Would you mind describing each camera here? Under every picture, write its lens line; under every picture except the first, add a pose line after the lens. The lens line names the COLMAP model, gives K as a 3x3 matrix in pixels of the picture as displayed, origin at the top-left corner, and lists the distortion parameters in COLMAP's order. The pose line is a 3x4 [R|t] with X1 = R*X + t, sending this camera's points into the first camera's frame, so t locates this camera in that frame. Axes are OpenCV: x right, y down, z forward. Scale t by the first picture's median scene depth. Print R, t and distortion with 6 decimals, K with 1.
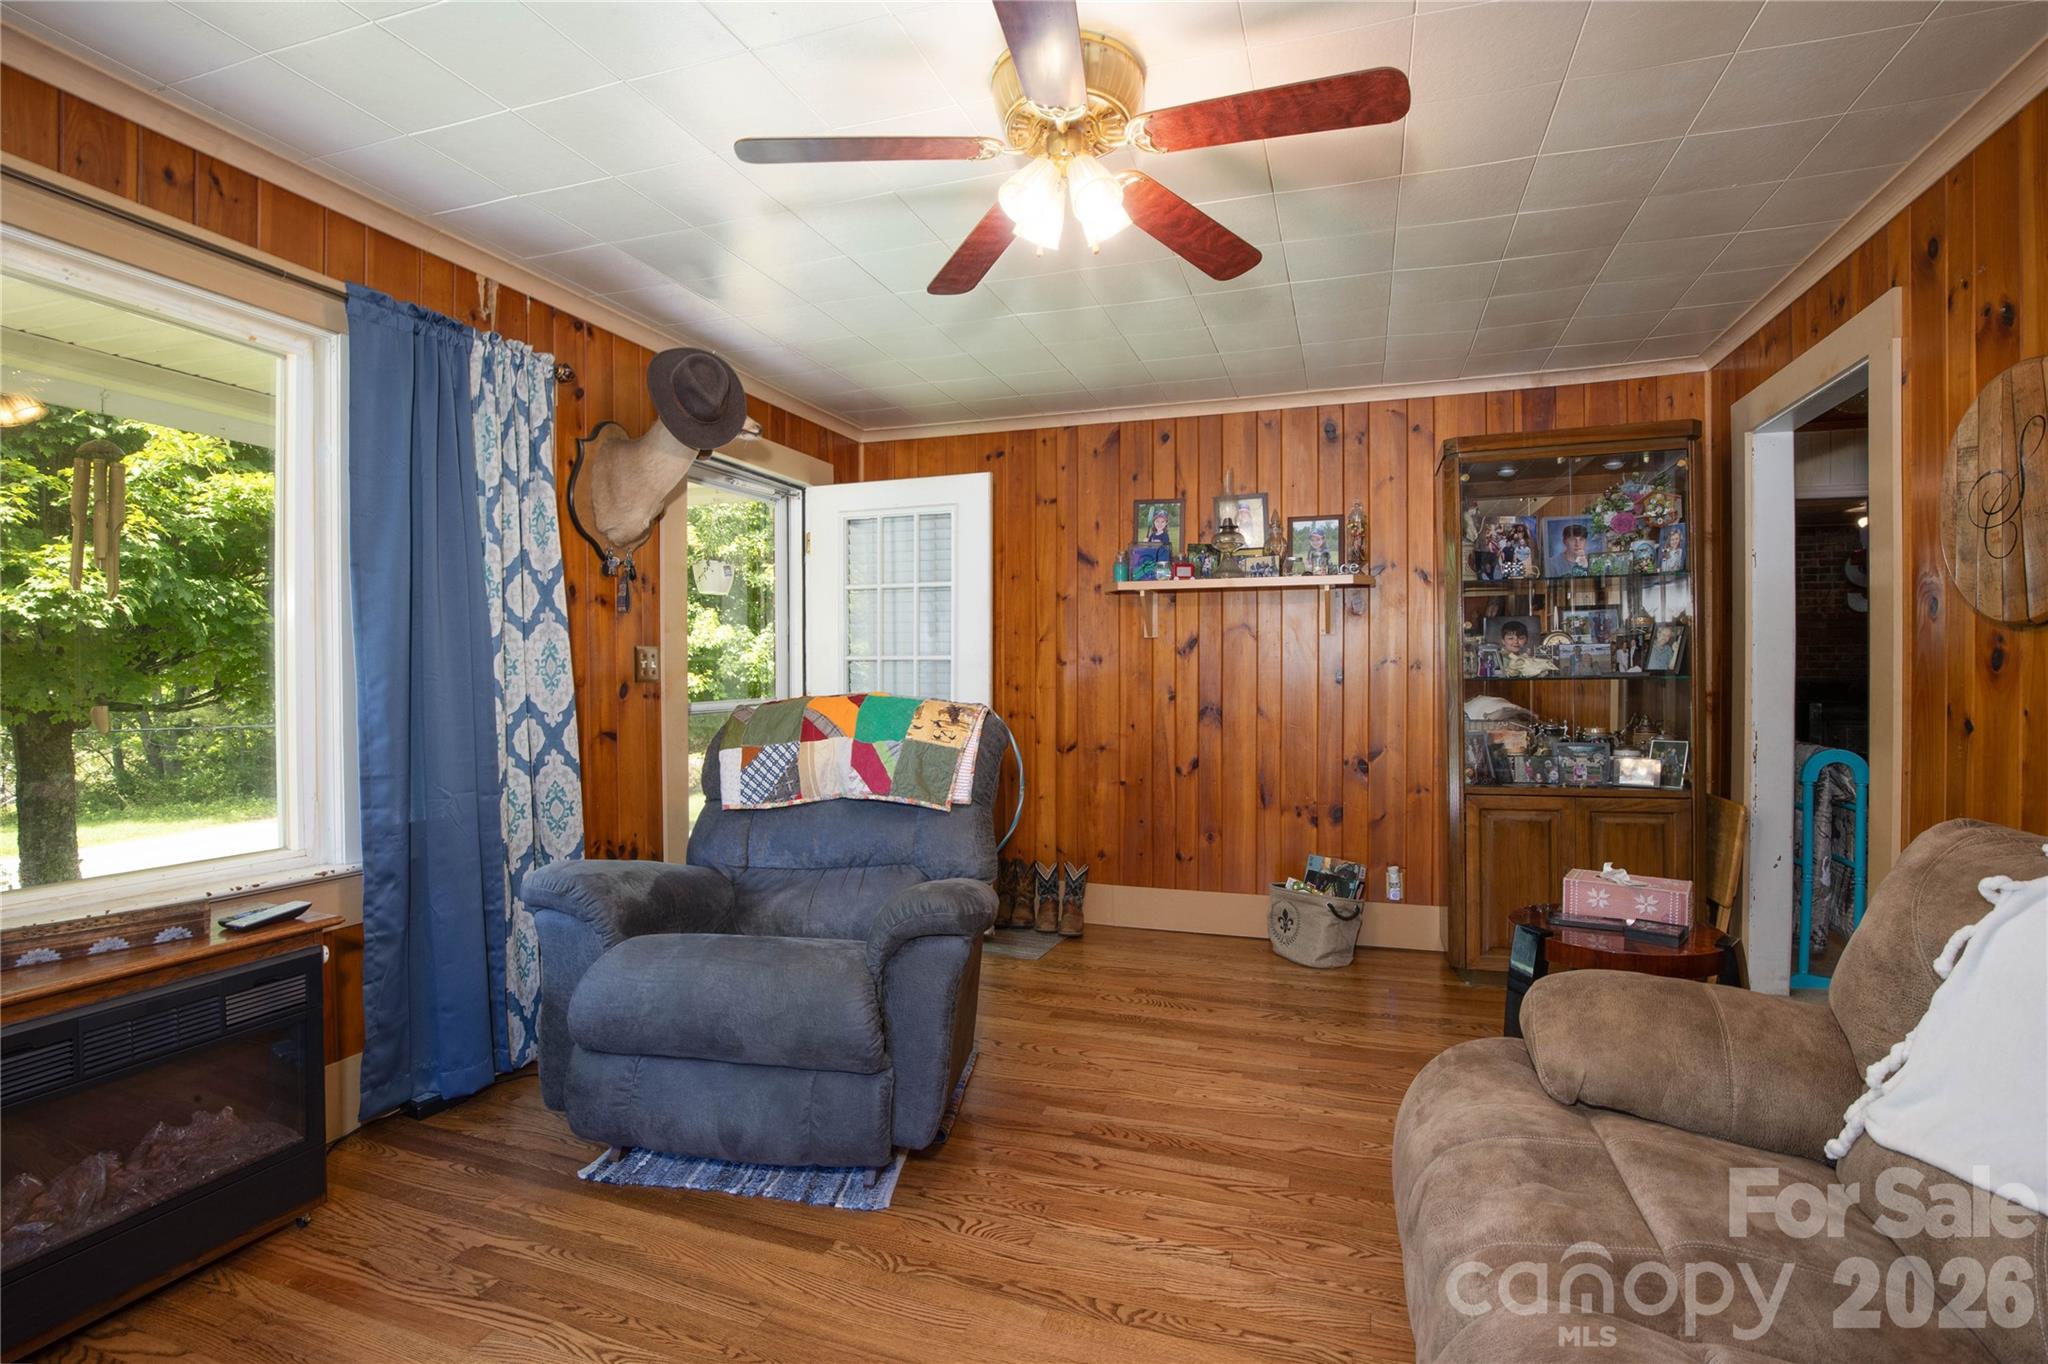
lens RADIAL K [[945.1, 0, 1026.4], [0, 945.1, 679.0], [0, 0, 1]] dist [-0.026072, 0.000040]
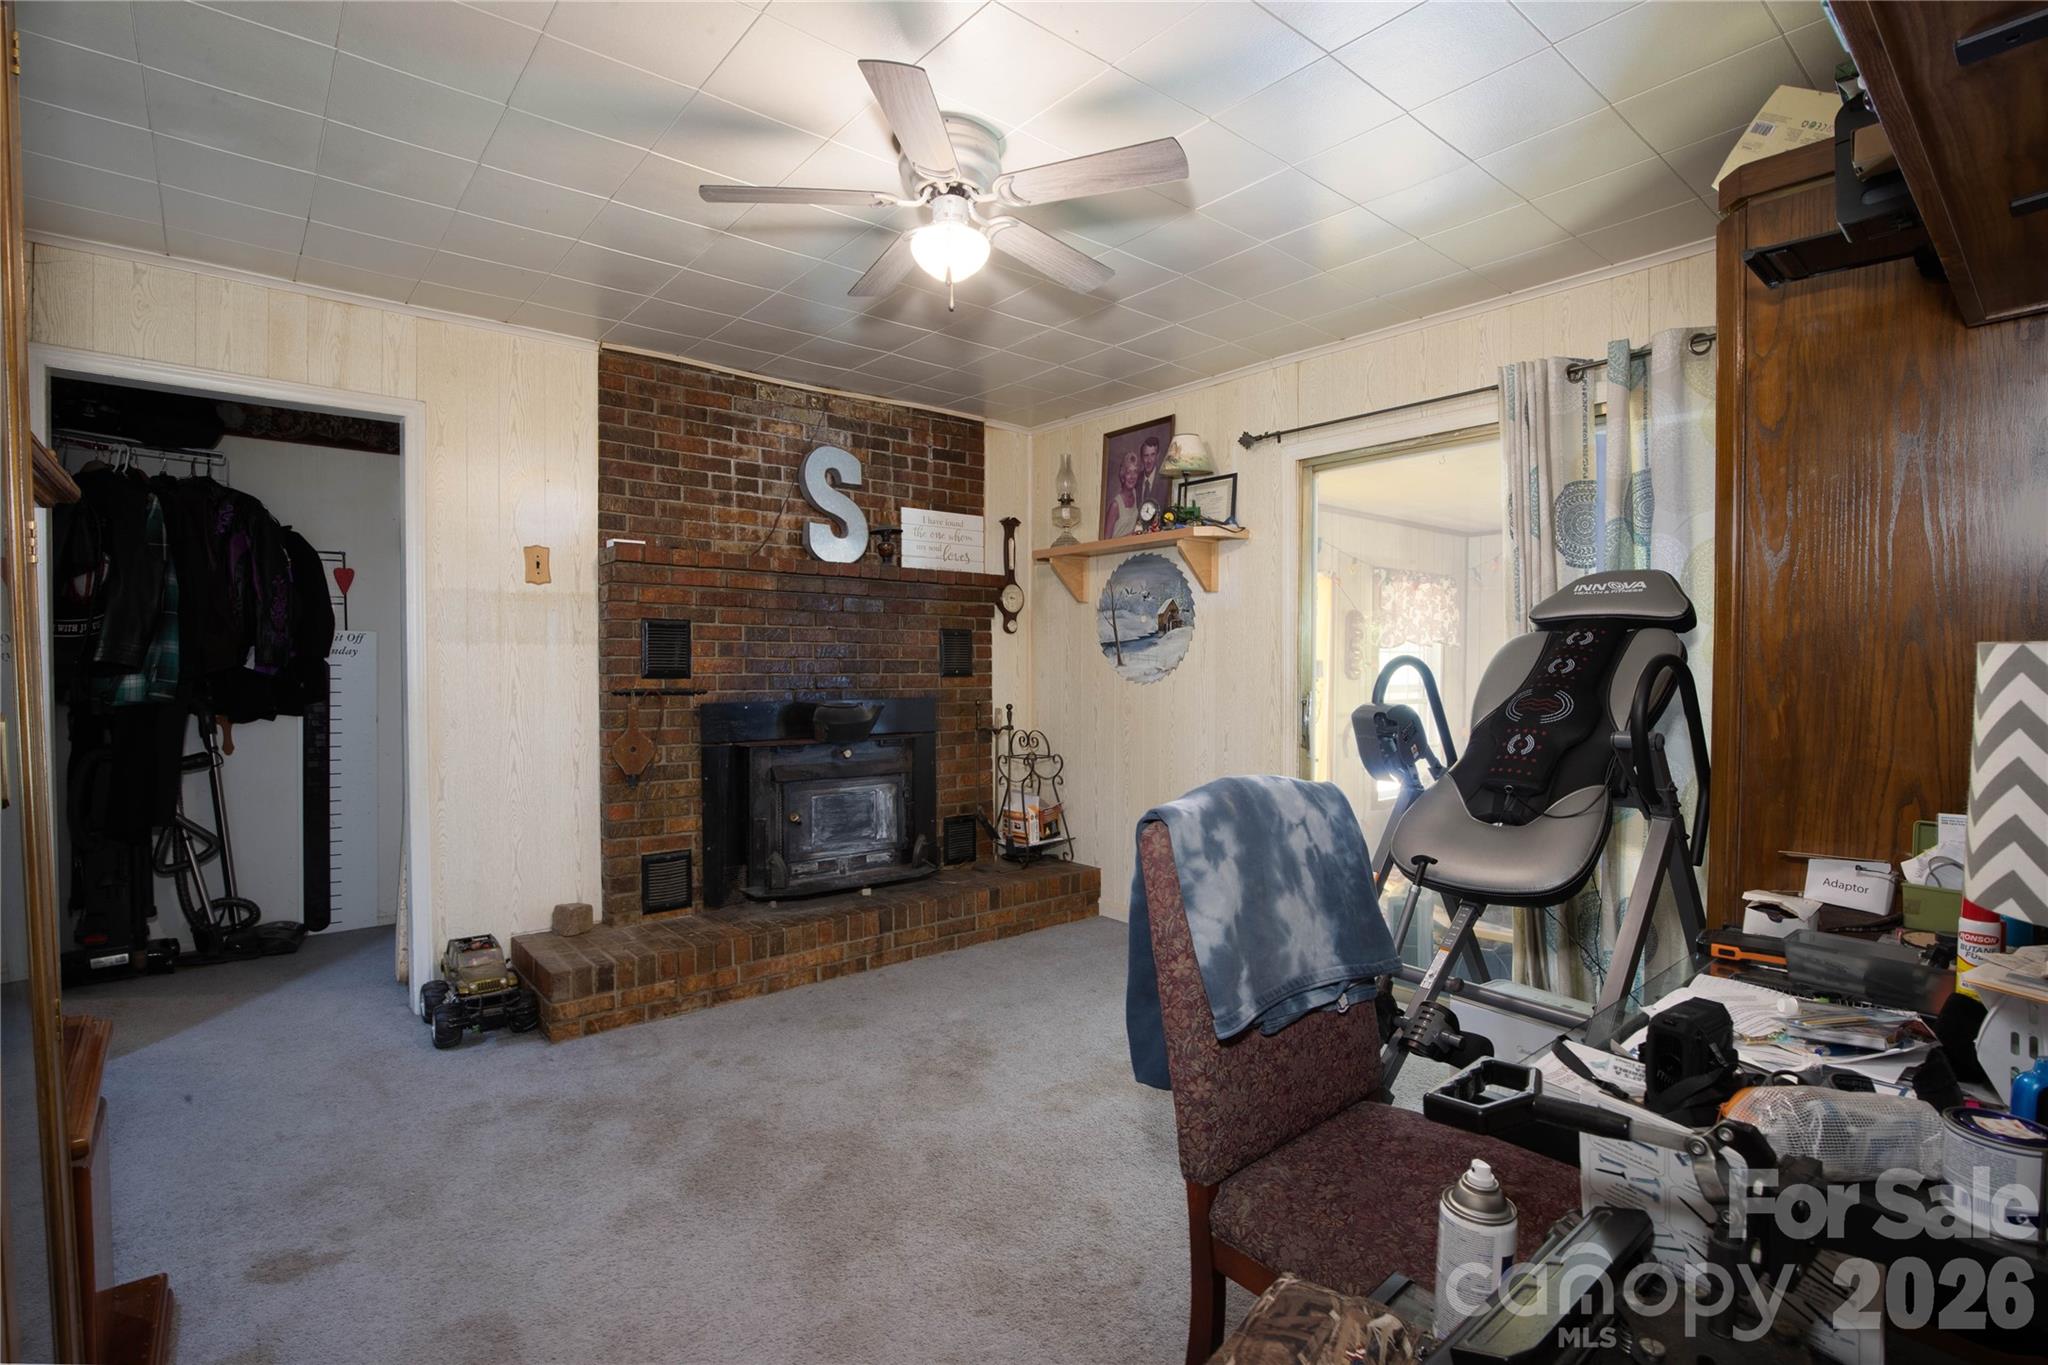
lens RADIAL K [[945.1, 0, 1025.8], [0, 945.1, 682.1], [0, 0, 1]] dist [-0.026072, 0.000040]
pose [[0.520233, -0.013239, 0.853922, 0.817670], [0.002579, 0.999900, 0.013931, -0.023406], [-0.854021, -0.005045, 0.520215, 1.011610]]
